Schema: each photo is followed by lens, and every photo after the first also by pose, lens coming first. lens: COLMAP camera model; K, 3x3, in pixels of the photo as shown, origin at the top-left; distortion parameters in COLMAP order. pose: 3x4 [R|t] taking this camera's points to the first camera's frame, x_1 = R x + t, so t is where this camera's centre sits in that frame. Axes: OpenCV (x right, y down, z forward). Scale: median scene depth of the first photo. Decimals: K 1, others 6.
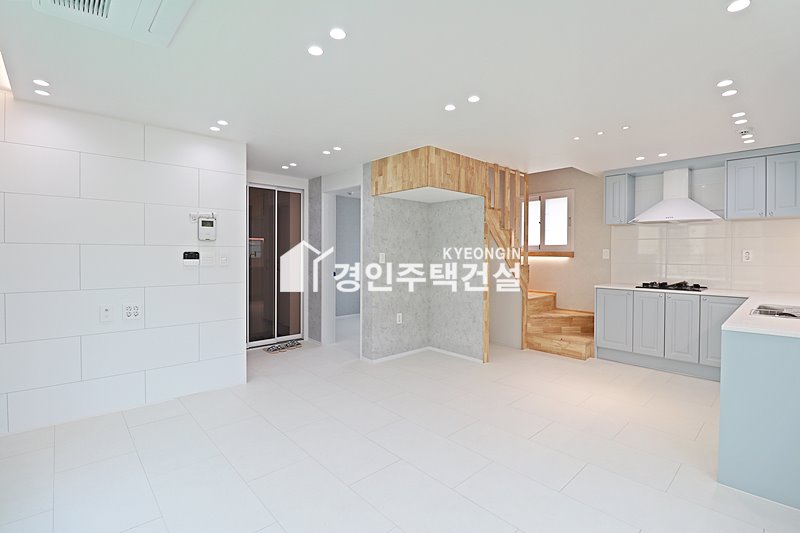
lens RADIAL K [[370.9, 0, 404.9], [0, 370.9, 257.7], [0, 0, 1]] dist [-0.001725, -0.012040]
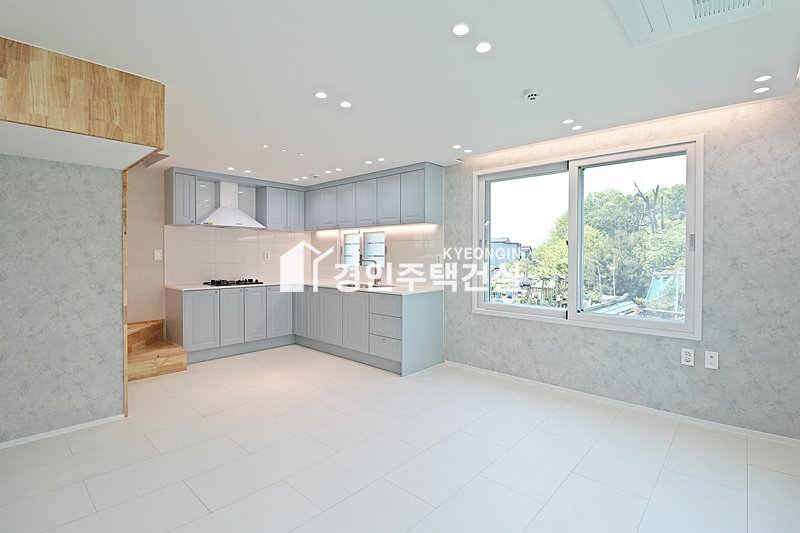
lens RADIAL K [[370.9, 0, 409.5], [0, 370.9, 254.2], [0, 0, 1]] dist [-0.001725, -0.012040]
pose [[-0.096947, -0.003183, 0.995284, -0.491215], [0.009414, 0.999947, 0.004115, -0.010862], [-0.995245, 0.009768, -0.096912, 0.531331]]
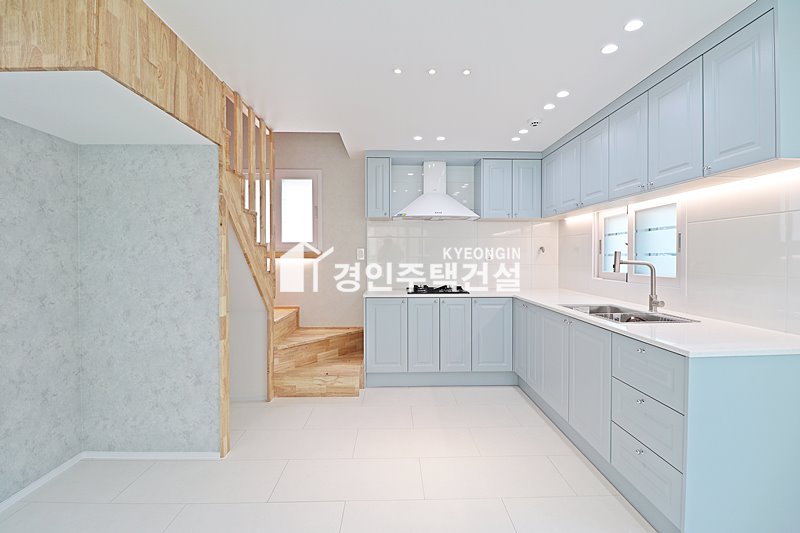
lens RADIAL K [[370.9, 0, 406.1], [0, 370.9, 261.2], [0, 0, 1]] dist [-0.001725, -0.012040]
pose [[0.658808, -0.014053, 0.752180, -0.010113], [0.012420, 0.999892, 0.007802, 0.000170], [-0.752209, 0.004203, 0.658912, 0.434511]]
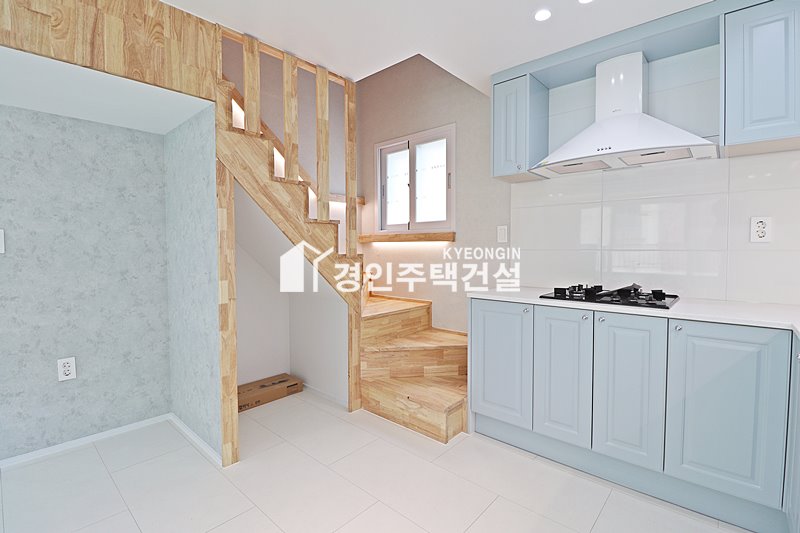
lens RADIAL K [[370.9, 0, 406.7], [0, 370.9, 262.2], [0, 0, 1]] dist [-0.001725, -0.012040]
pose [[0.995996, -0.010237, 0.088811, 0.392767], [0.008052, 0.999657, 0.024924, 0.019414], [-0.089035, -0.024109, 0.995737, 0.512358]]
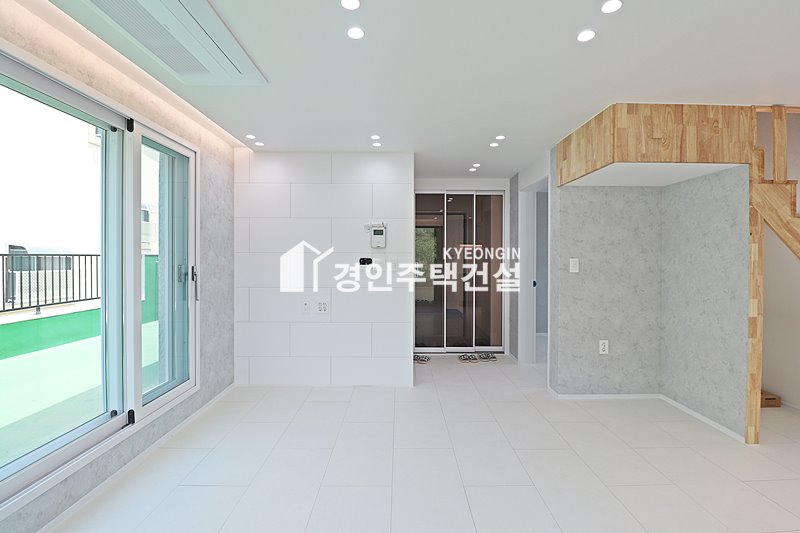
lens RADIAL K [[370.9, 0, 401.7], [0, 370.9, 260.0], [0, 0, 1]] dist [-0.001725, -0.012040]
pose [[0.734233, -0.000570, -0.678897, 0.197762], [-0.007045, 0.999939, -0.008460, -0.001194], [0.678861, 0.010994, 0.734185, 0.184759]]
